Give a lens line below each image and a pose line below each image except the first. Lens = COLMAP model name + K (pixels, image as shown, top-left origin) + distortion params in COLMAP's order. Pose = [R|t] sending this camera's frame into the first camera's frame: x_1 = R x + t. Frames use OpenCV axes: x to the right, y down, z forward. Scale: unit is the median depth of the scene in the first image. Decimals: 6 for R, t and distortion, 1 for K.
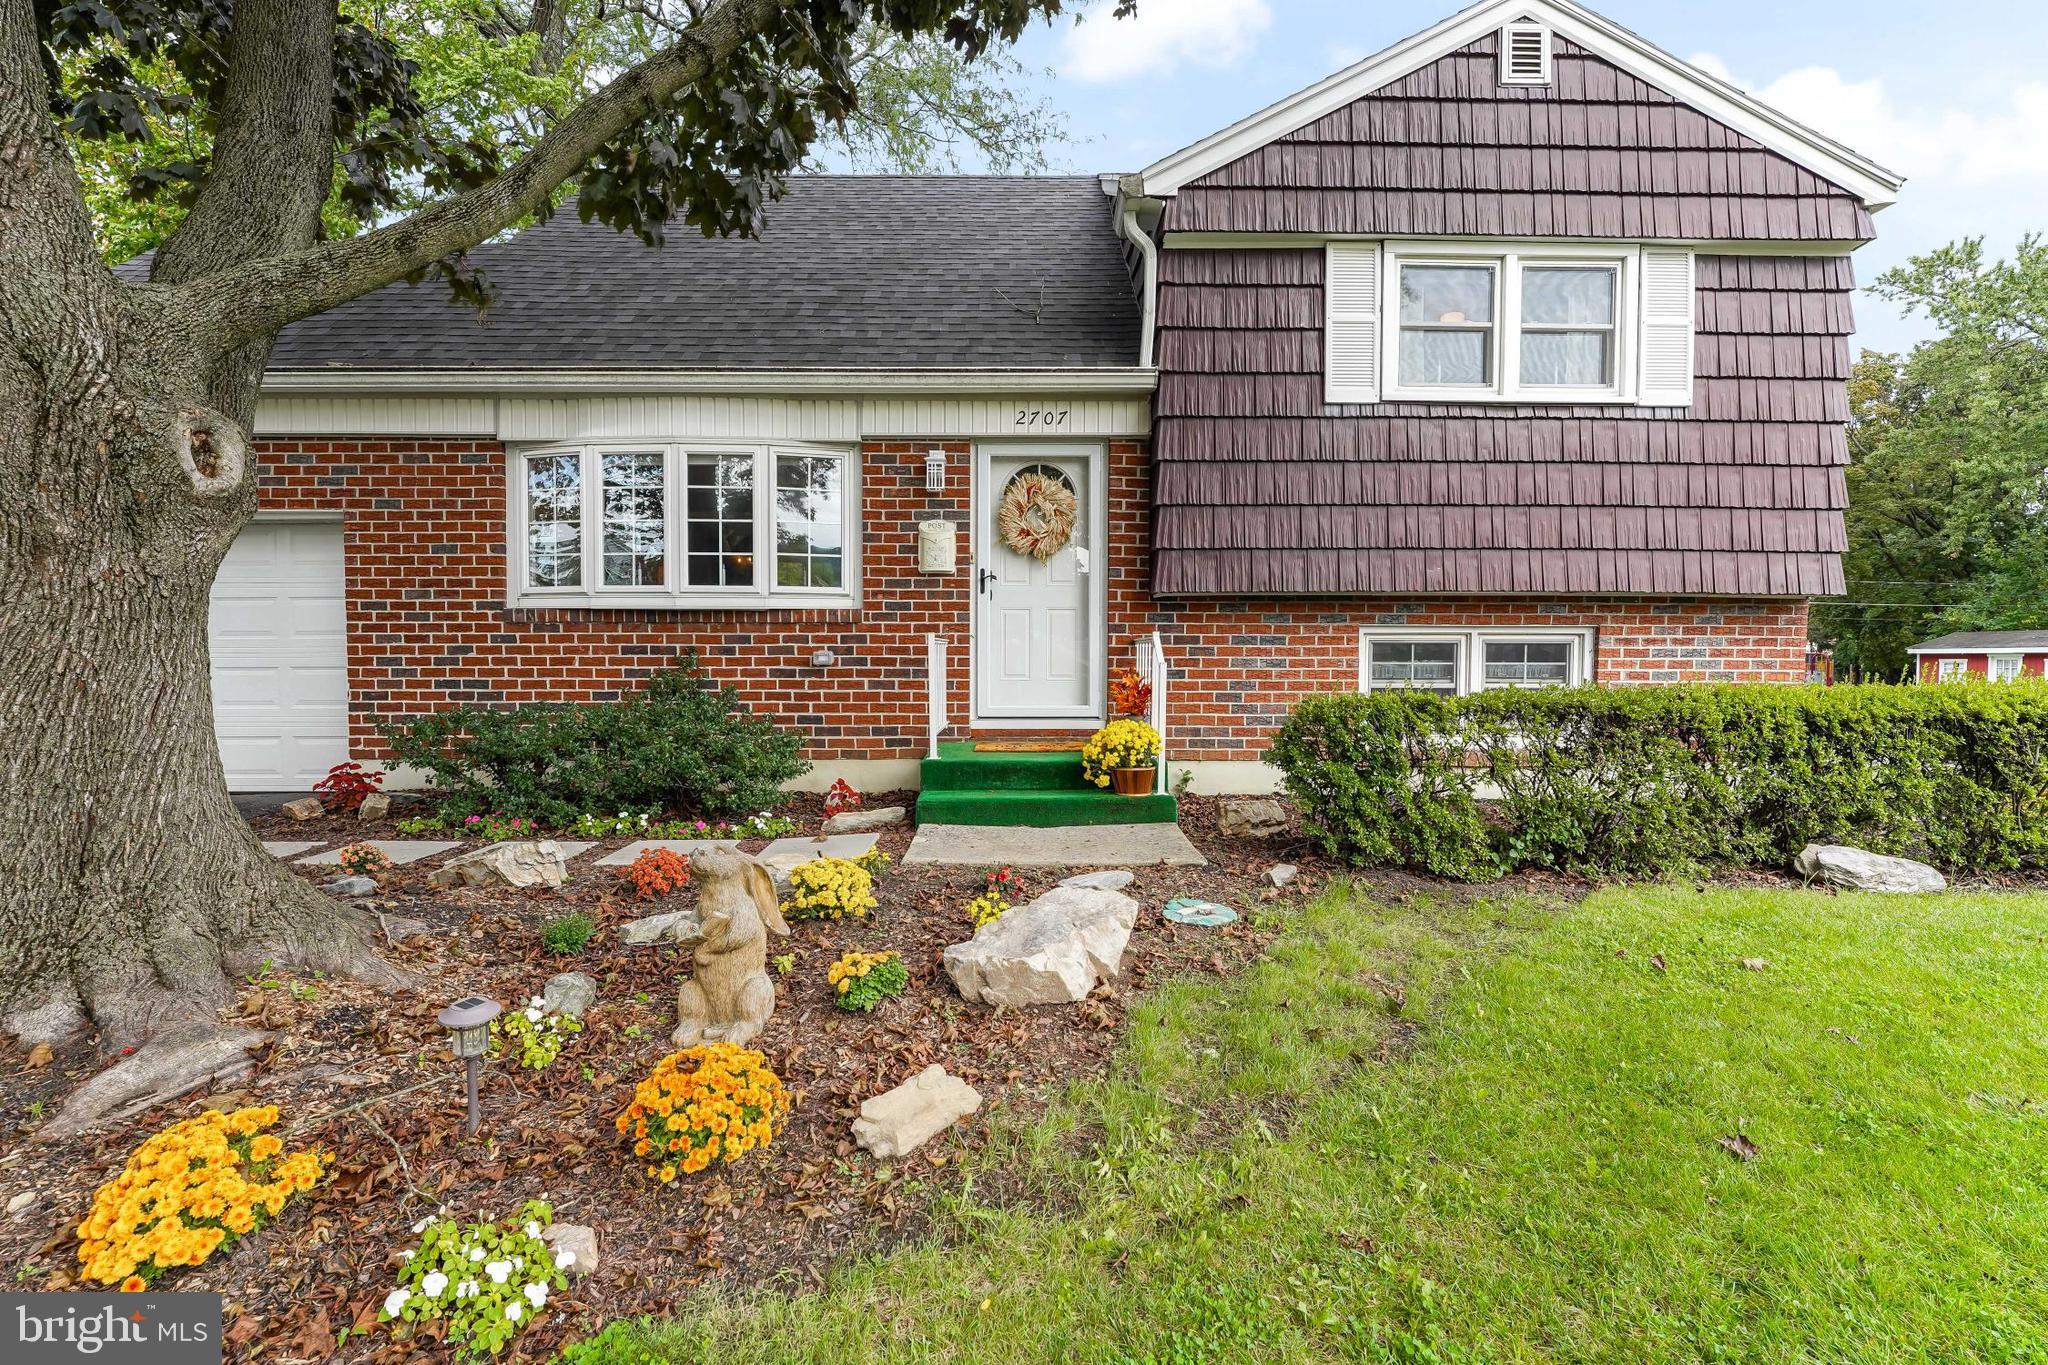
lens RADIAL K [[930.6, 0, 1008.7], [0, 930.6, 676.4], [0, 0, 1]] dist [-0.010360, 0.000769]
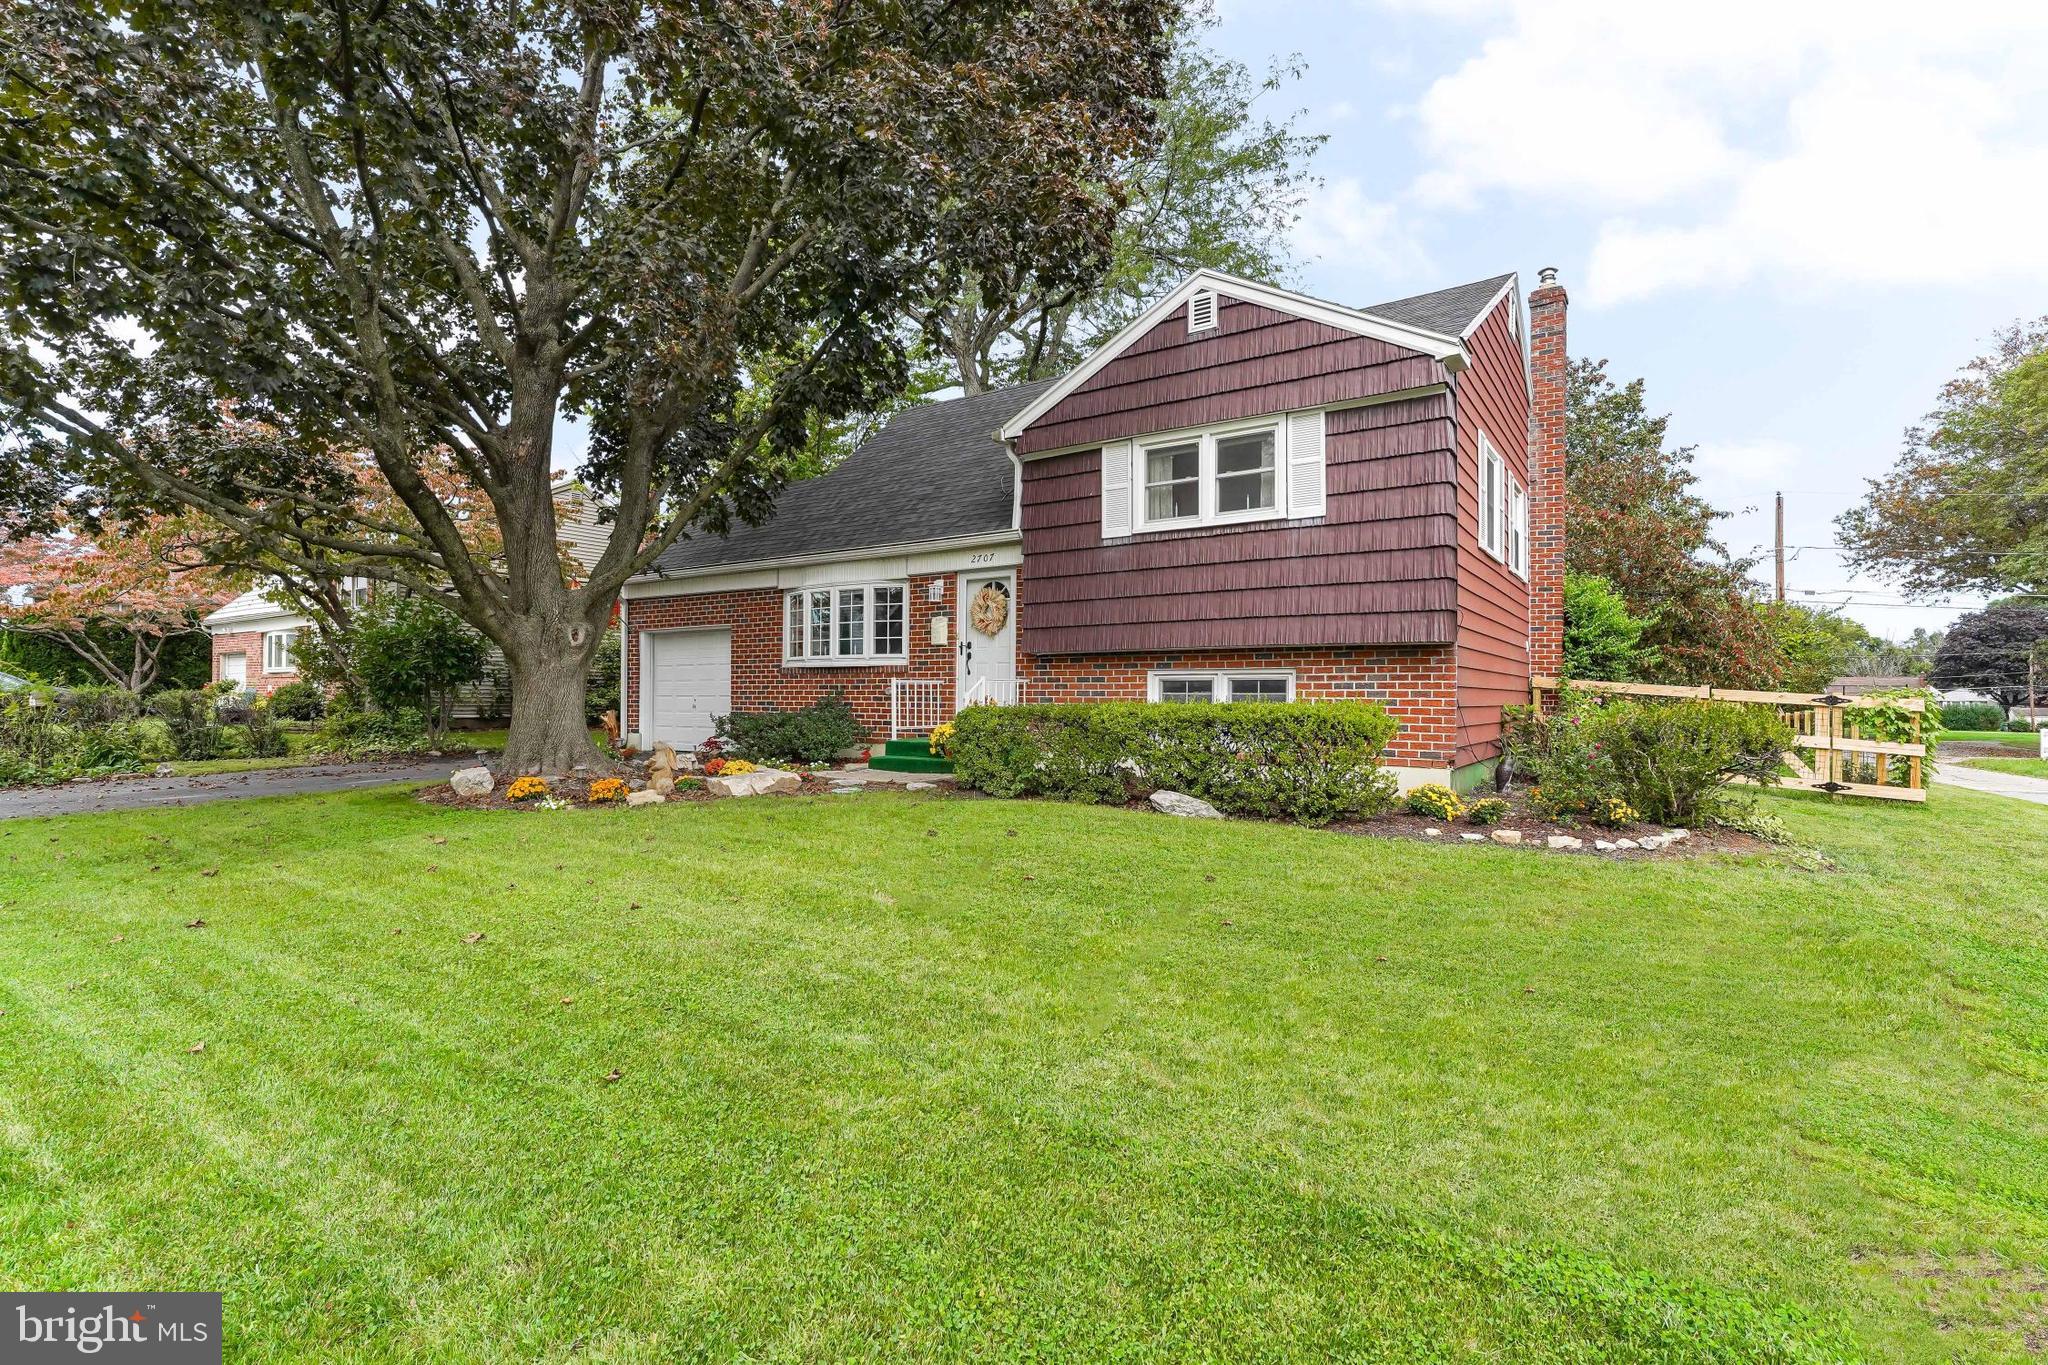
lens RADIAL K [[930.6, 0, 1018.2], [0, 930.6, 674.5], [0, 0, 1]] dist [-0.010360, 0.000769]
pose [[0.823827, -0.011601, -0.566722, 1.157172], [-0.013403, 0.999112, -0.039937, 0.021130], [0.566682, 0.040497, 0.822940, -0.462355]]
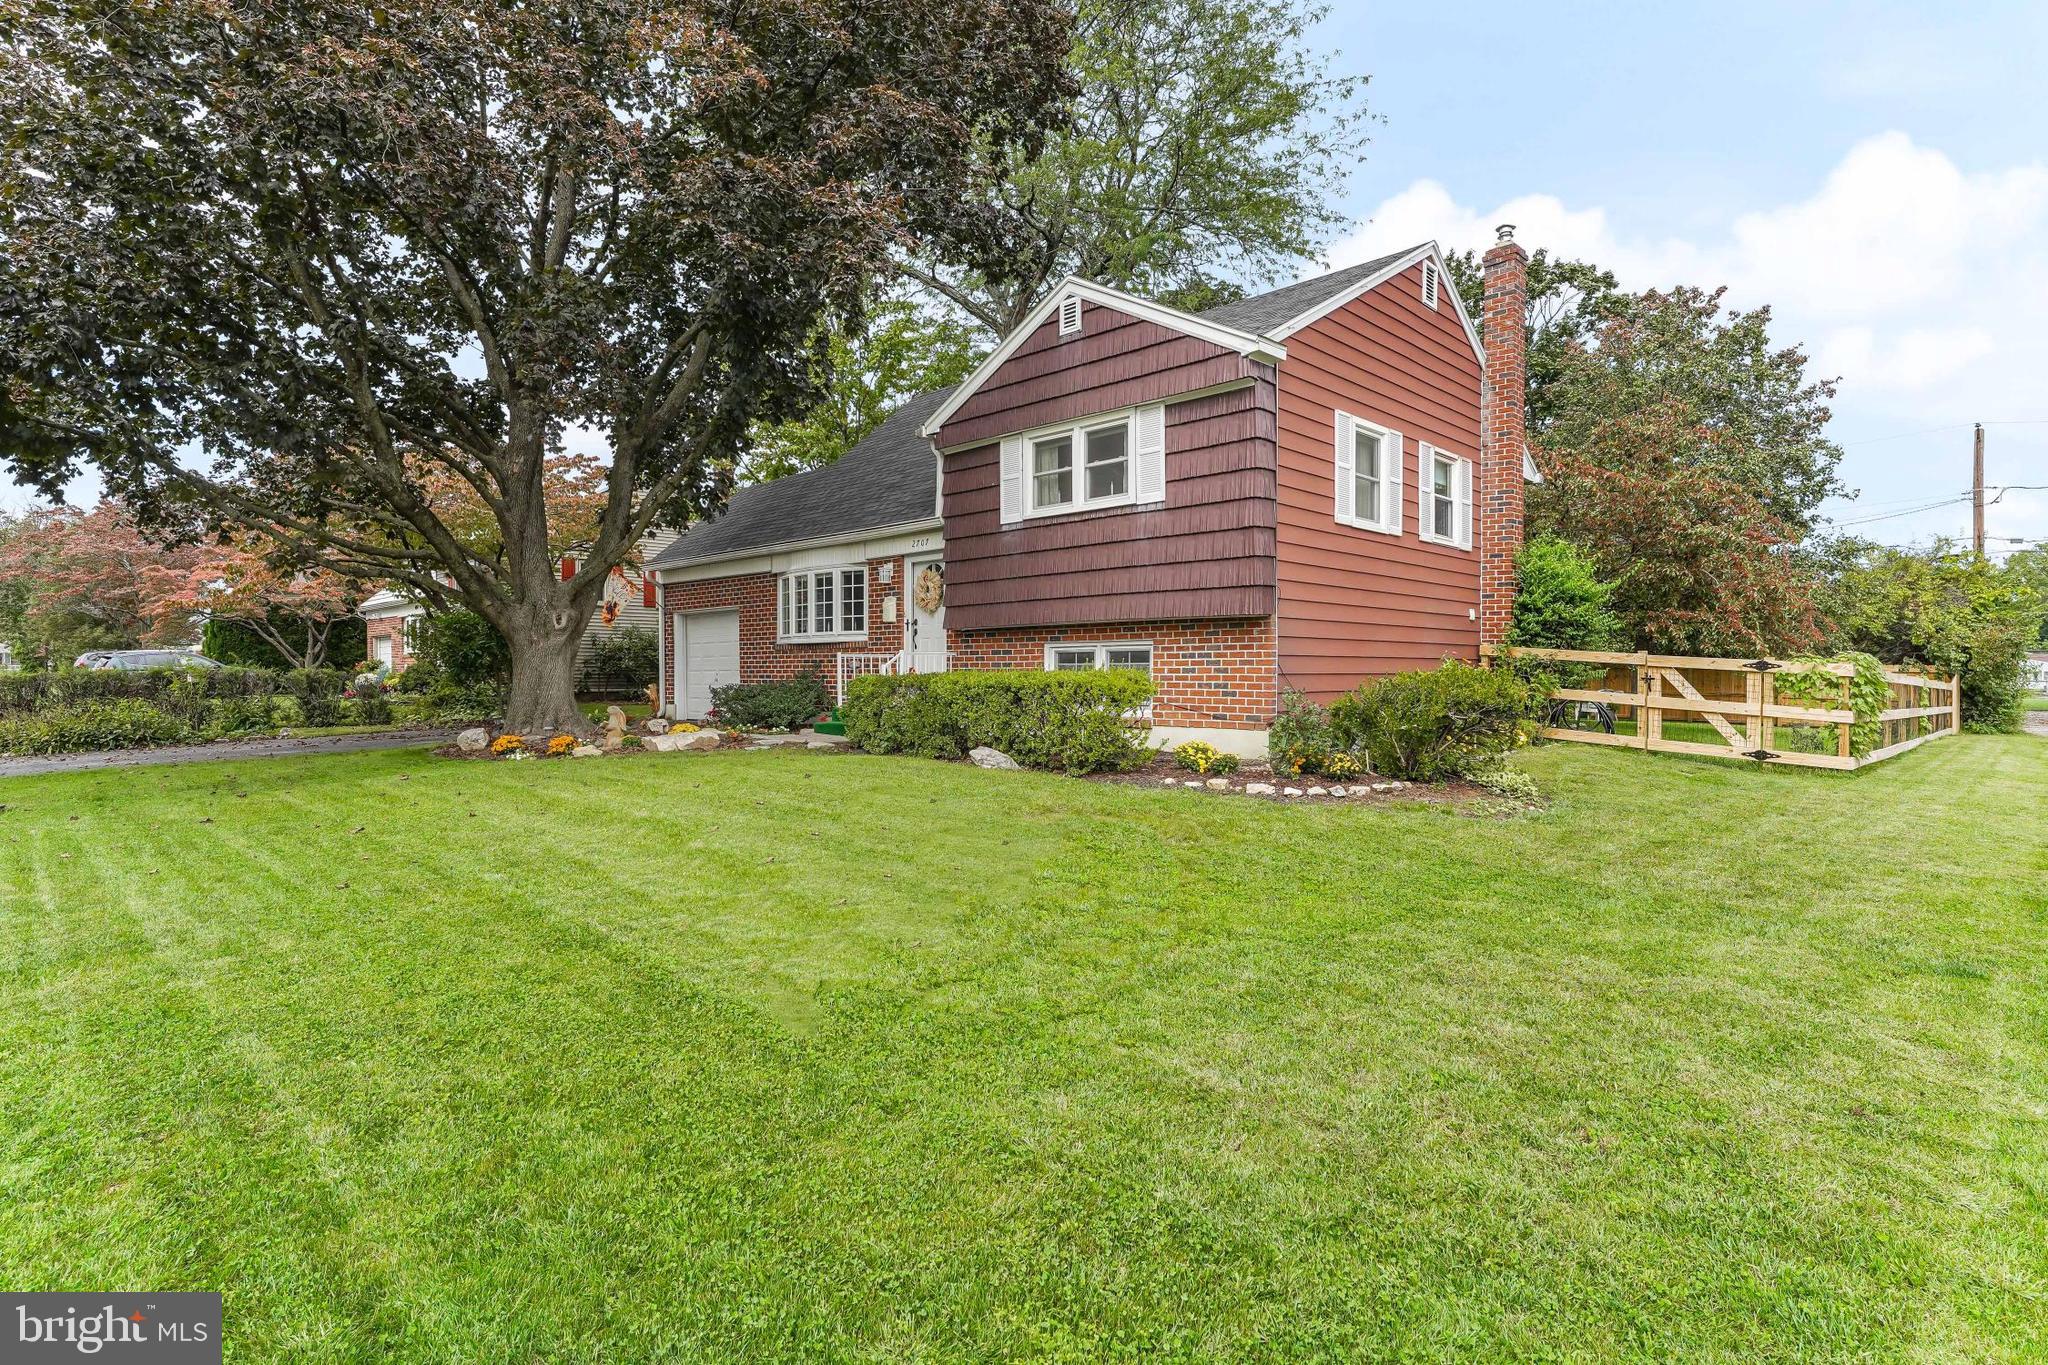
lens RADIAL K [[1002.5, 0, 1026.9], [0, 1002.5, 672.5], [0, 0, 1]] dist [-0.006332, -0.001034]
pose [[0.718357, -0.002942, -0.695669, 1.756222], [-0.008591, 0.999877, -0.013100, 0.027662], [0.695622, 0.015387, 0.718243, -0.398426]]
